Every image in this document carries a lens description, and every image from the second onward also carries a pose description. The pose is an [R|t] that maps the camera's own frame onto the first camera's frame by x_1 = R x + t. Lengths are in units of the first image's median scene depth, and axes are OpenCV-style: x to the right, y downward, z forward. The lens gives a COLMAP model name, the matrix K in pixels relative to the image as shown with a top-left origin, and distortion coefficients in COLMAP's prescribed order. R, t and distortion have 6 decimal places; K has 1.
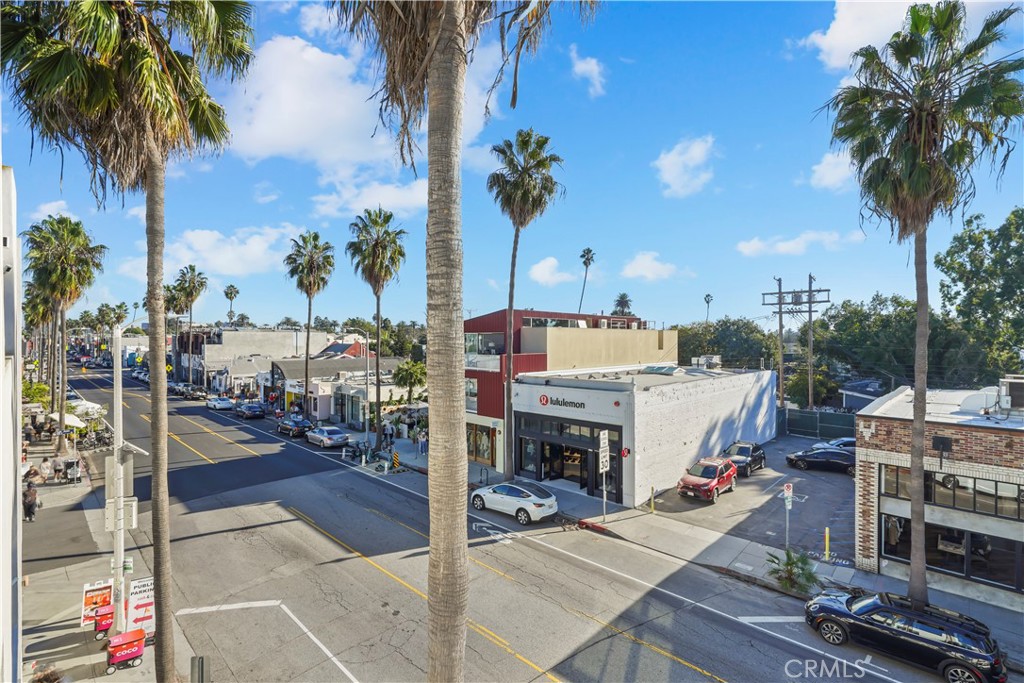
lens RADIAL K [[472.9, 0, 507.4], [0, 472.9, 342.8], [0, 0, 1]] dist [-0.005491, 0.002462]
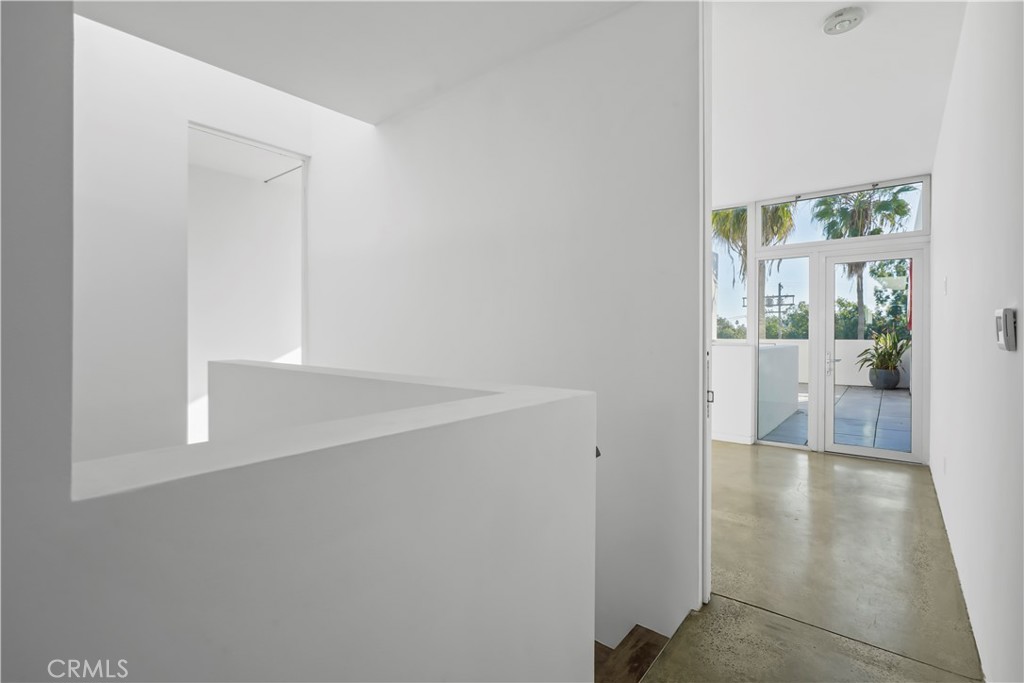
lens RADIAL K [[472.9, 0, 513.3], [0, 472.9, 334.7], [0, 0, 1]] dist [-0.005491, 0.002462]
pose [[0.996305, 0.000572, 0.085886, -0.414899], [-0.000043, 0.999981, -0.006156, 0.006247], [-0.085888, 0.006130, 0.996286, -0.473558]]
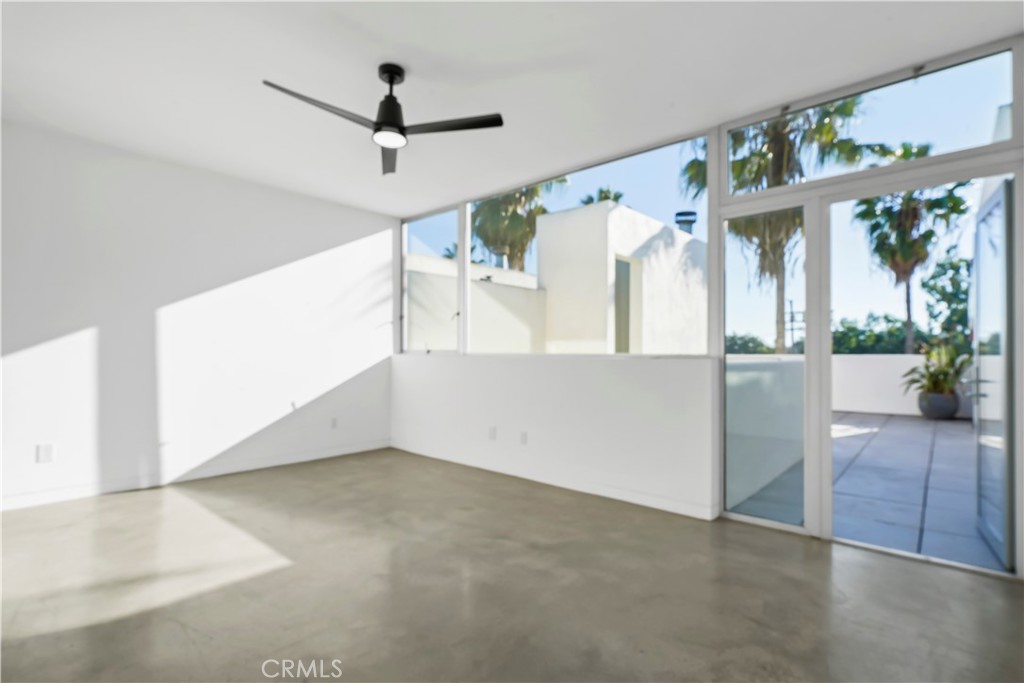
lens RADIAL K [[472.9, 0, 520.4], [0, 472.9, 361.0], [0, 0, 1]] dist [-0.005491, 0.002462]
pose [[0.999547, -0.007281, 0.029188, -0.326811], [0.007183, 0.999968, 0.003469, 0.010159], [-0.029212, -0.003258, 0.999568, -0.378195]]
